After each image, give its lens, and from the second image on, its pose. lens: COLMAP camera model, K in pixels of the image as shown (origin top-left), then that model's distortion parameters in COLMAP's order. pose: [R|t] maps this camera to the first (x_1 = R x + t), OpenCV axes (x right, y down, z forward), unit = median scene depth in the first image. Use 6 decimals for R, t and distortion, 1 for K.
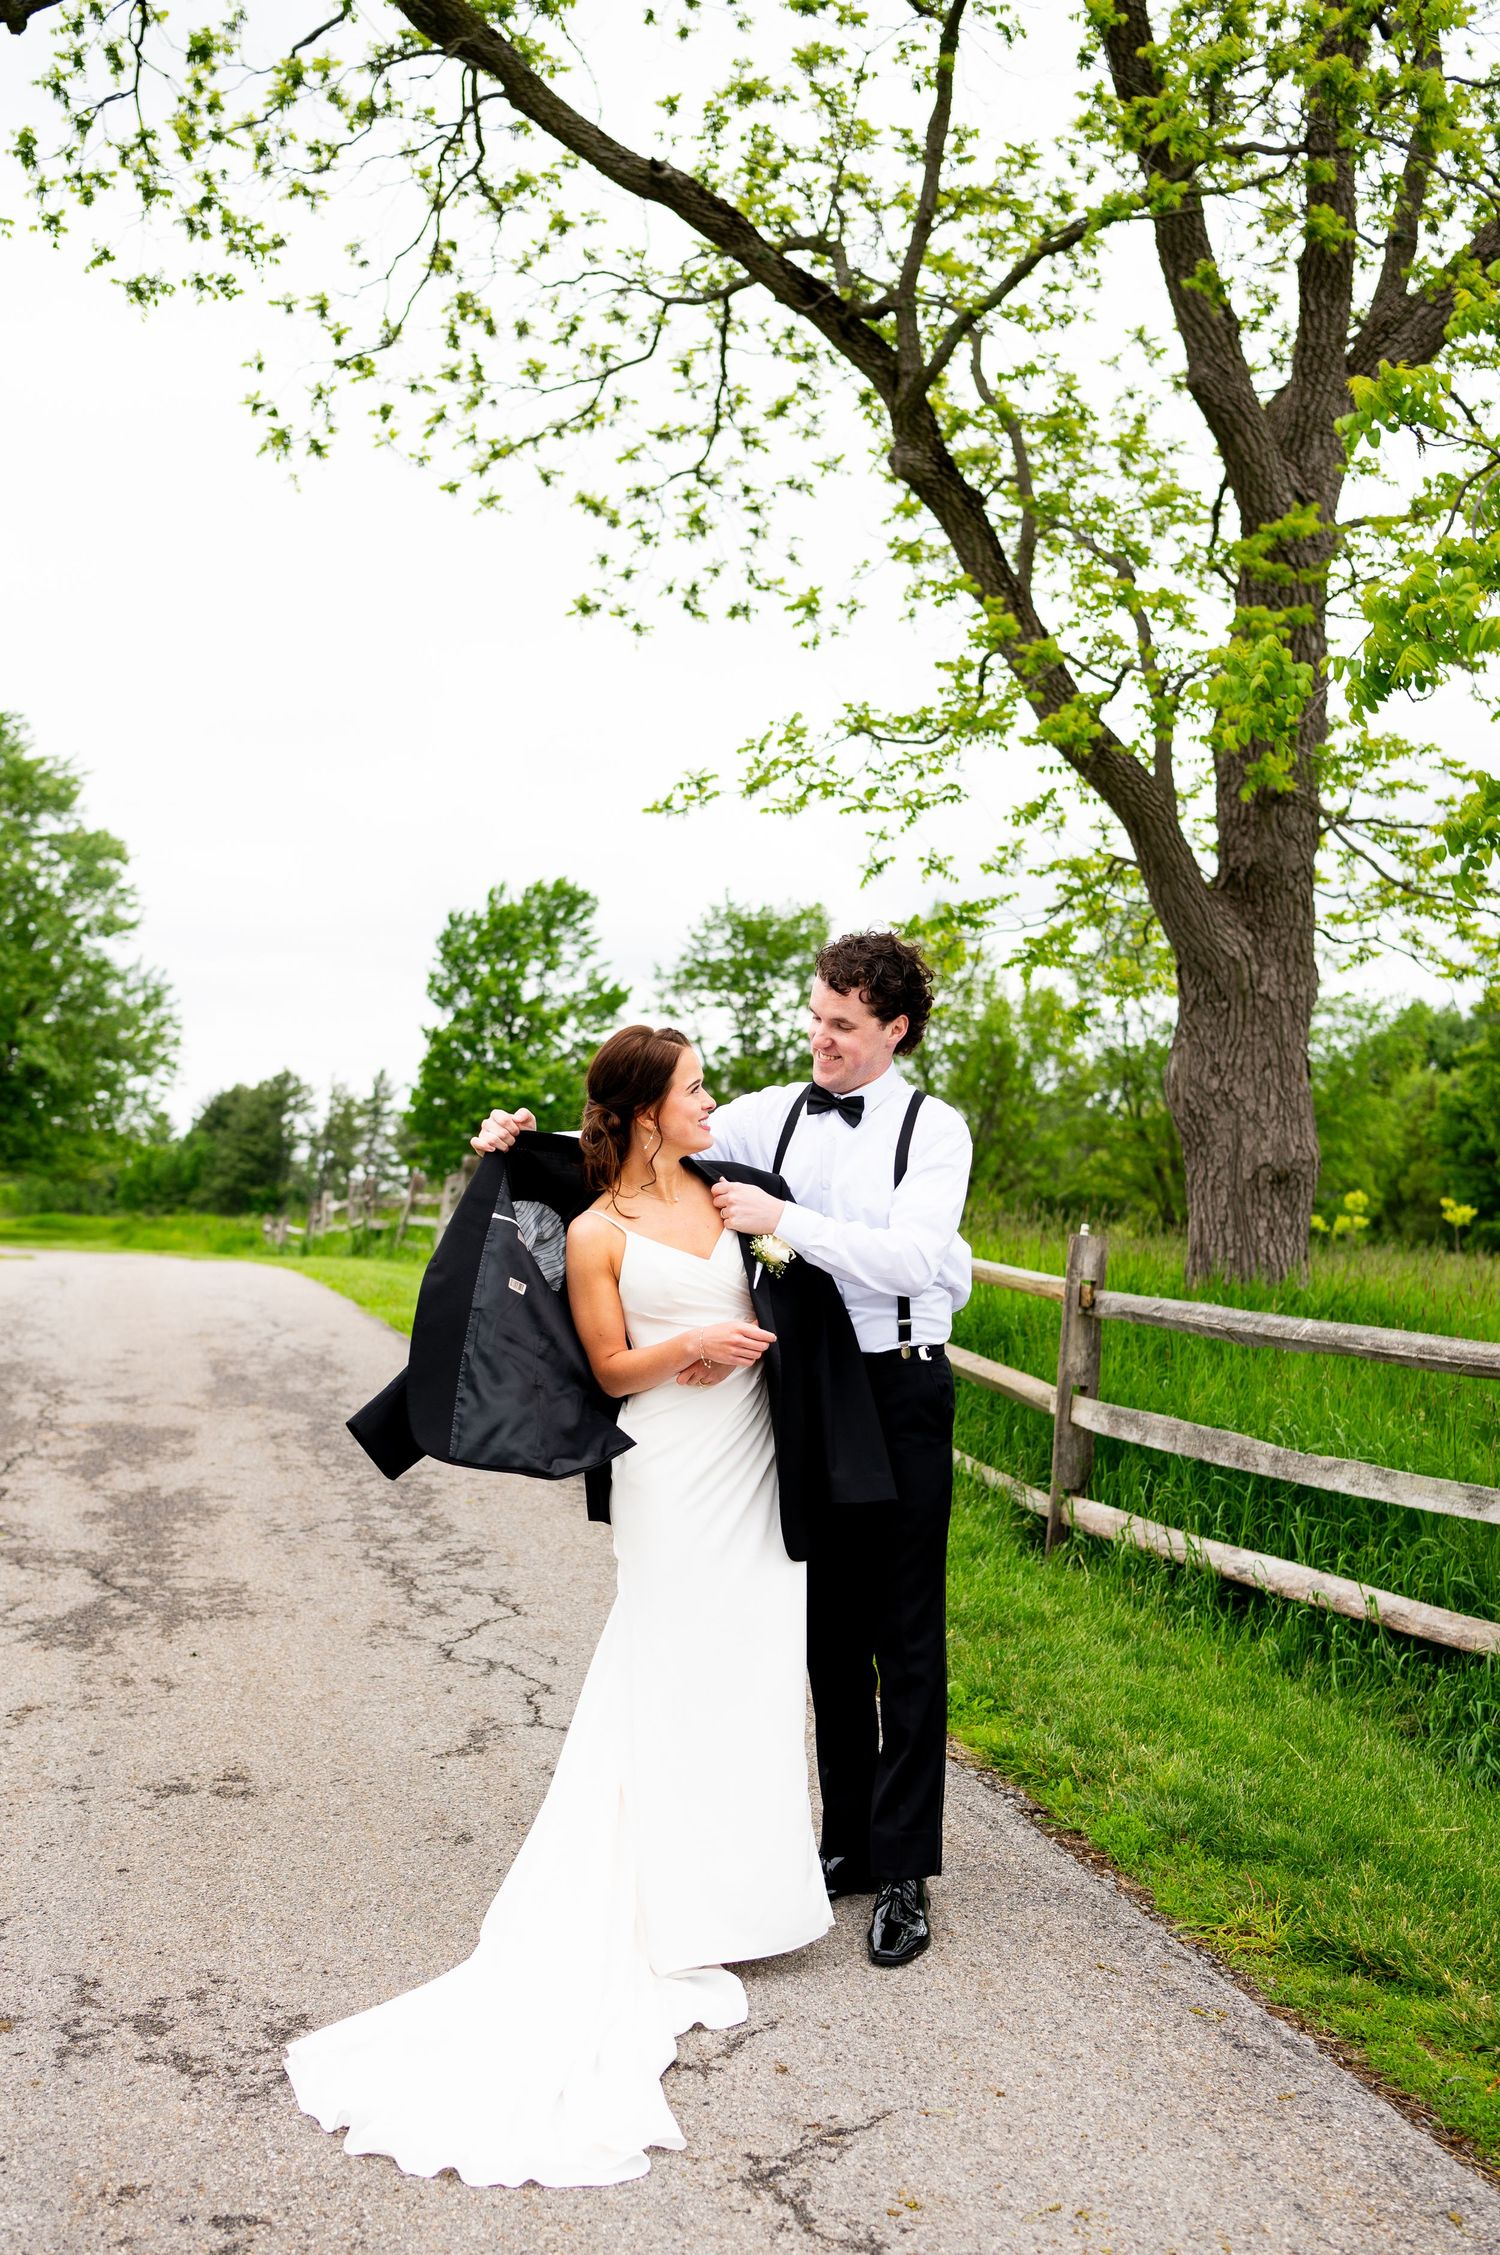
lens RADIAL K [[4121.2, 0, 750.0], [0, 4121.2, 1127.5], [0, 0, 1]] dist [-0.033889, -0.207591]
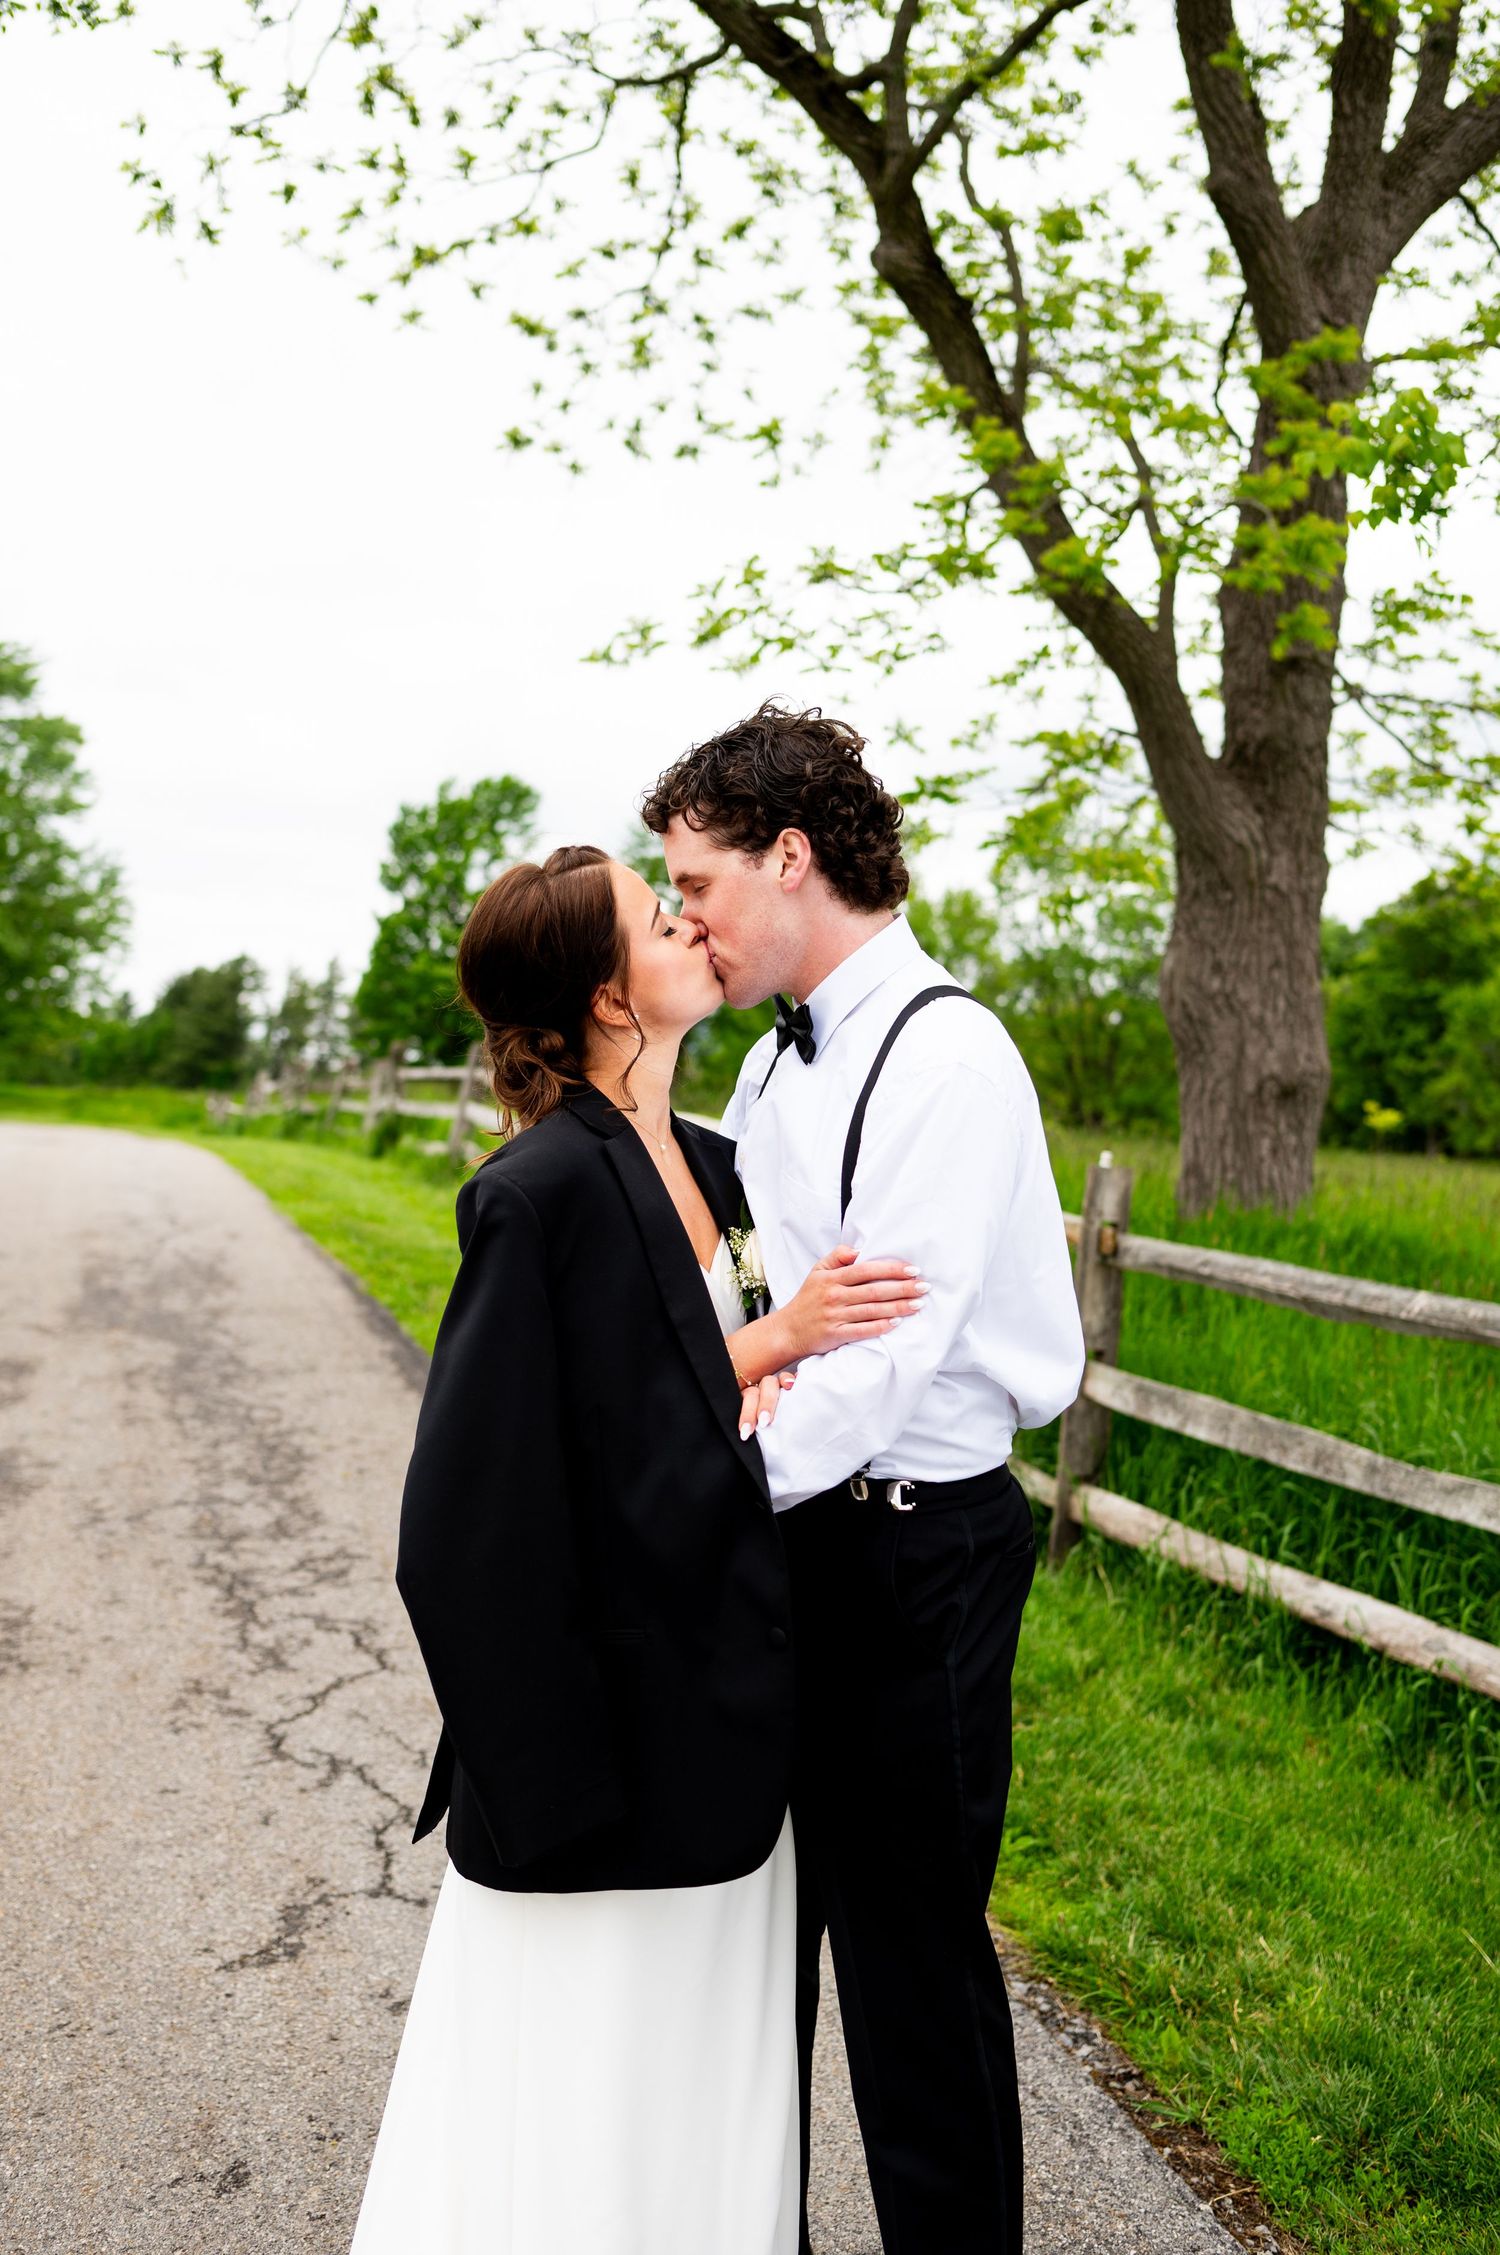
lens RADIAL K [[2592.0, 0, 839.8], [0, 2592.0, 1157.9], [0, 0, 1]] dist [-0.017696, -0.026836]
pose [[0.997580, 0.017991, 0.067161, -0.005293], [-0.021830, 0.998143, 0.056872, -0.003212], [-0.066013, -0.058200, 0.996120, 0.436970]]
